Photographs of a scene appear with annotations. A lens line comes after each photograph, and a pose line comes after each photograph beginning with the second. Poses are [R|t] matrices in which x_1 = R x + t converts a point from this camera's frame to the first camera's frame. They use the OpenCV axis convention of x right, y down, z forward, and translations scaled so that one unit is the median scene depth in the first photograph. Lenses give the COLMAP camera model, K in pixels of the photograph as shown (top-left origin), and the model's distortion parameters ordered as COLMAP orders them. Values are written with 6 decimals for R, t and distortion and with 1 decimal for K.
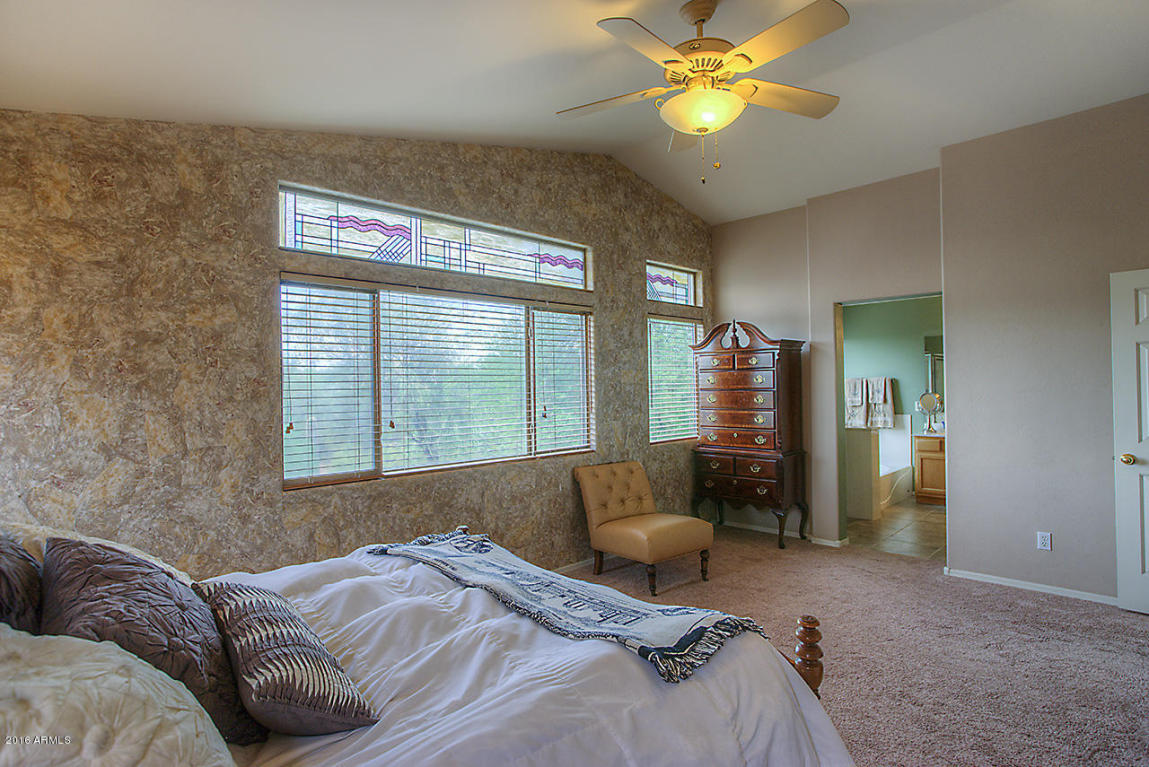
lens RADIAL K [[602.8, 0, 574.5], [0, 602.8, 383.5], [0, 0, 1]] dist [-0.052060, 0.029822]
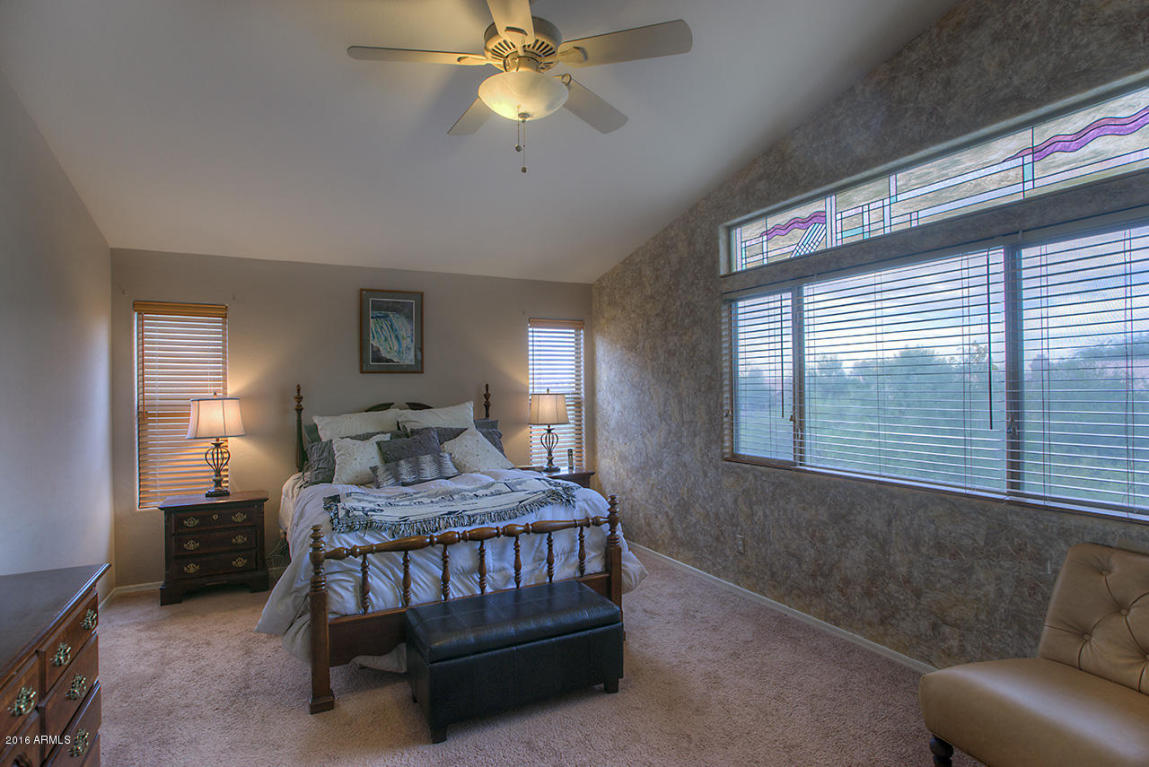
lens RADIAL K [[602.8, 0, 574.5], [0, 602.8, 383.5], [0, 0, 1]] dist [-0.052060, 0.029822]
pose [[-0.307151, 0.016018, -0.951526, 0.769948], [0.021974, 0.999711, 0.009736, -0.009018], [0.951407, -0.017918, -0.307414, 0.961964]]
